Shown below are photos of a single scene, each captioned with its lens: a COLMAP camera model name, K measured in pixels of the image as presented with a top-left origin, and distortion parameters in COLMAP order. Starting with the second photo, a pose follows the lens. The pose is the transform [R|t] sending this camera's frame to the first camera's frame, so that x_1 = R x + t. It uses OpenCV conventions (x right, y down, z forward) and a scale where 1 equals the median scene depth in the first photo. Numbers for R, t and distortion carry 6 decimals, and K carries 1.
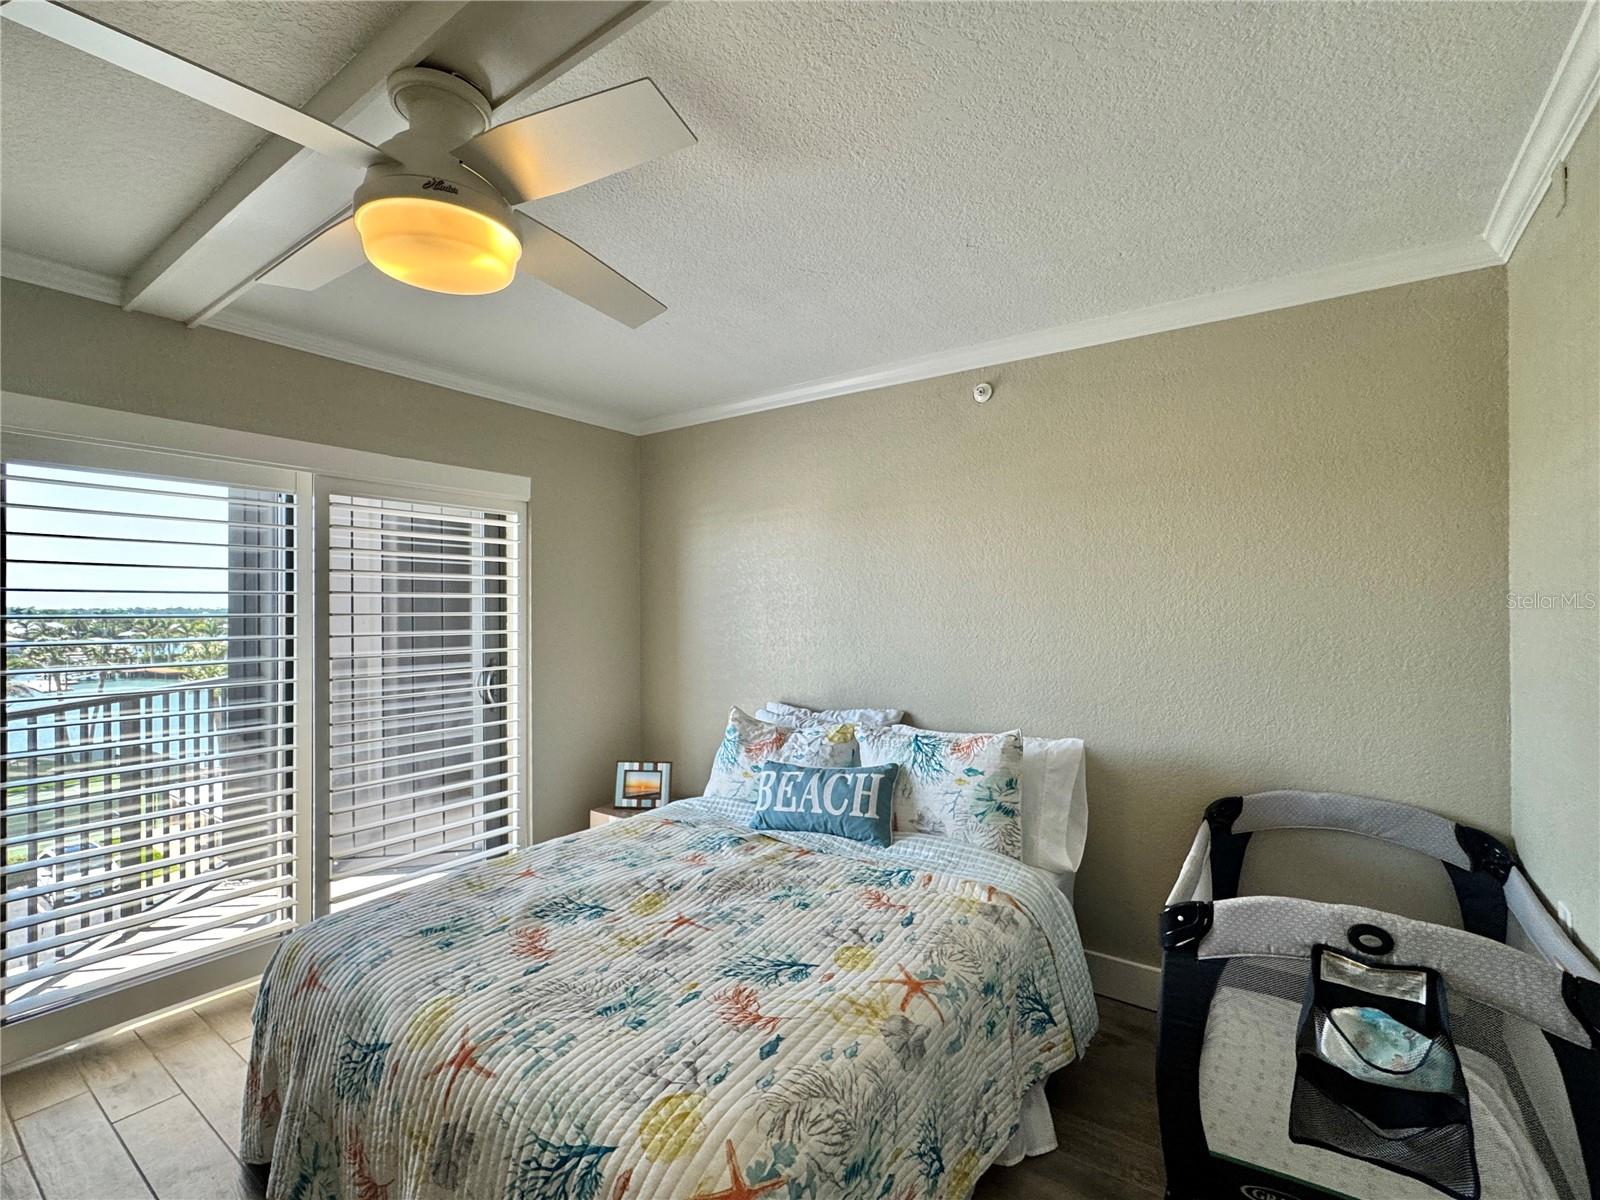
lens RADIAL K [[715.3, 0, 805.7], [0, 715.3, 600.0], [0, 0, 1]] dist [-0.003870, -0.000218]
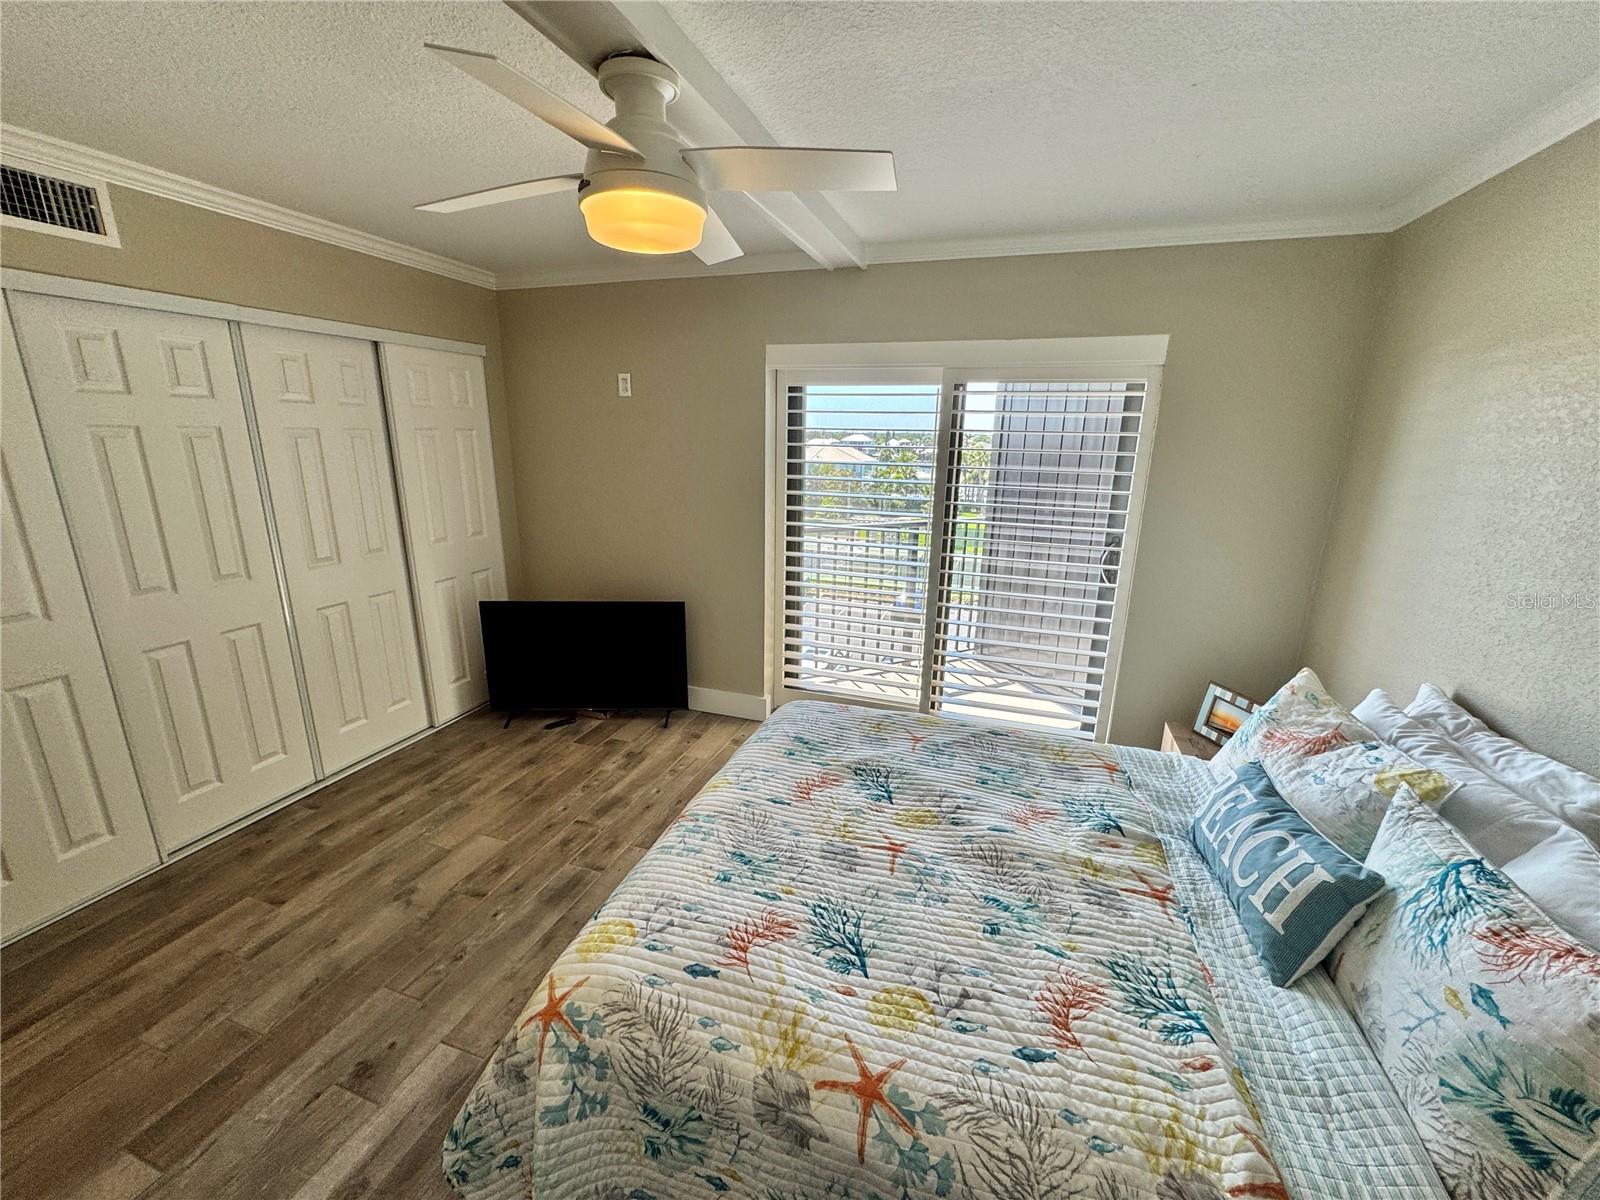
lens RADIAL K [[641.3, 0, 803.2], [0, 641.3, 598.5], [0, 0, 1]] dist [-0.005250, 0.001262]
pose [[0.279005, 0.252144, -0.926596, 0.478956], [-0.009633, 0.965599, 0.259857, -0.104128], [0.960241, -0.063575, 0.271836, 0.597272]]
